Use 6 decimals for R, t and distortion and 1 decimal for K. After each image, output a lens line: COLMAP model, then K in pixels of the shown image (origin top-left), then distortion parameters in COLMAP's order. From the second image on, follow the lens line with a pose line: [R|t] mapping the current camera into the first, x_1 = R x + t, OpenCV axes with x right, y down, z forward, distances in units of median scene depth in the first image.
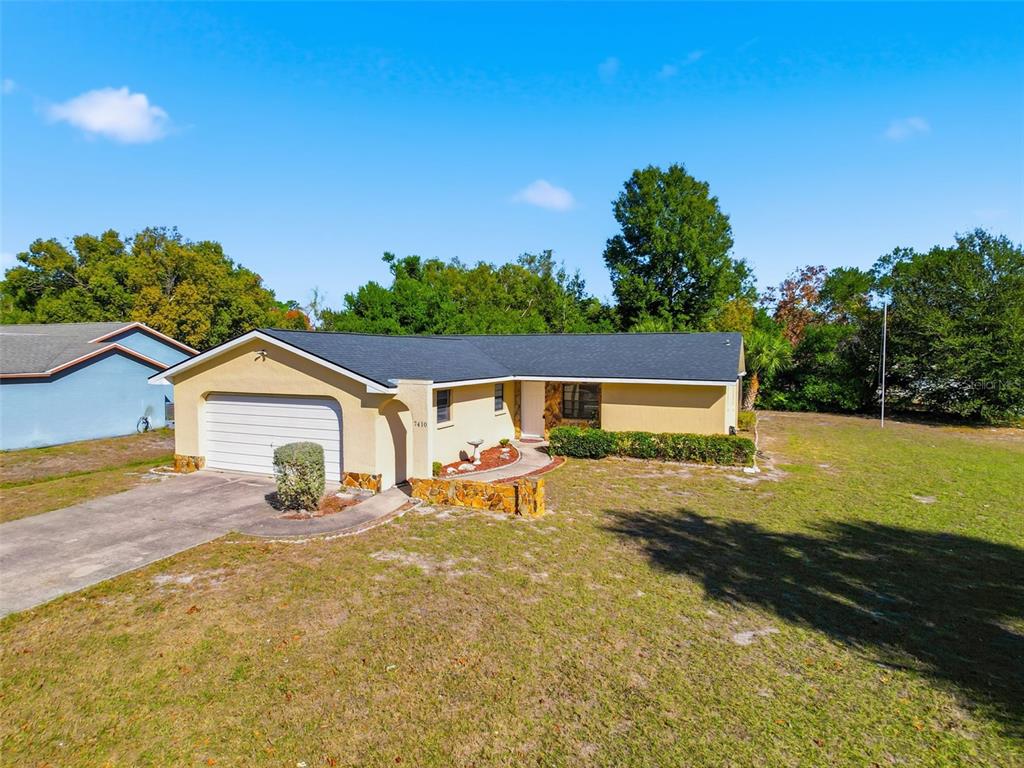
lens RADIAL K [[600.8, 0, 512.0], [0, 600.8, 384.0], [0, 0, 1]] dist [0.018306, -0.018380]
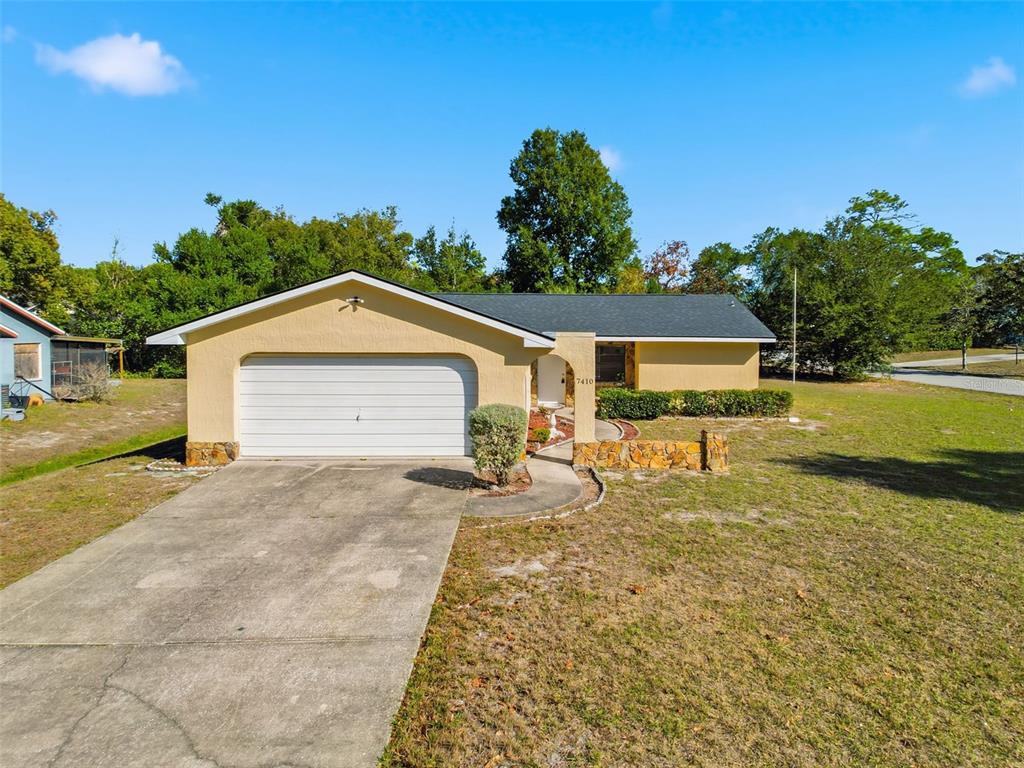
lens RADIAL K [[655.2, 0, 563.9], [0, 655.2, 352.8], [0, 0, 1]] dist [-0.020226, 0.000667]
pose [[0.907925, -0.013713, 0.418909, -0.400319], [0.019599, 0.999760, -0.009750, 0.022580], [-0.418675, 0.017062, 0.907976, 0.090147]]
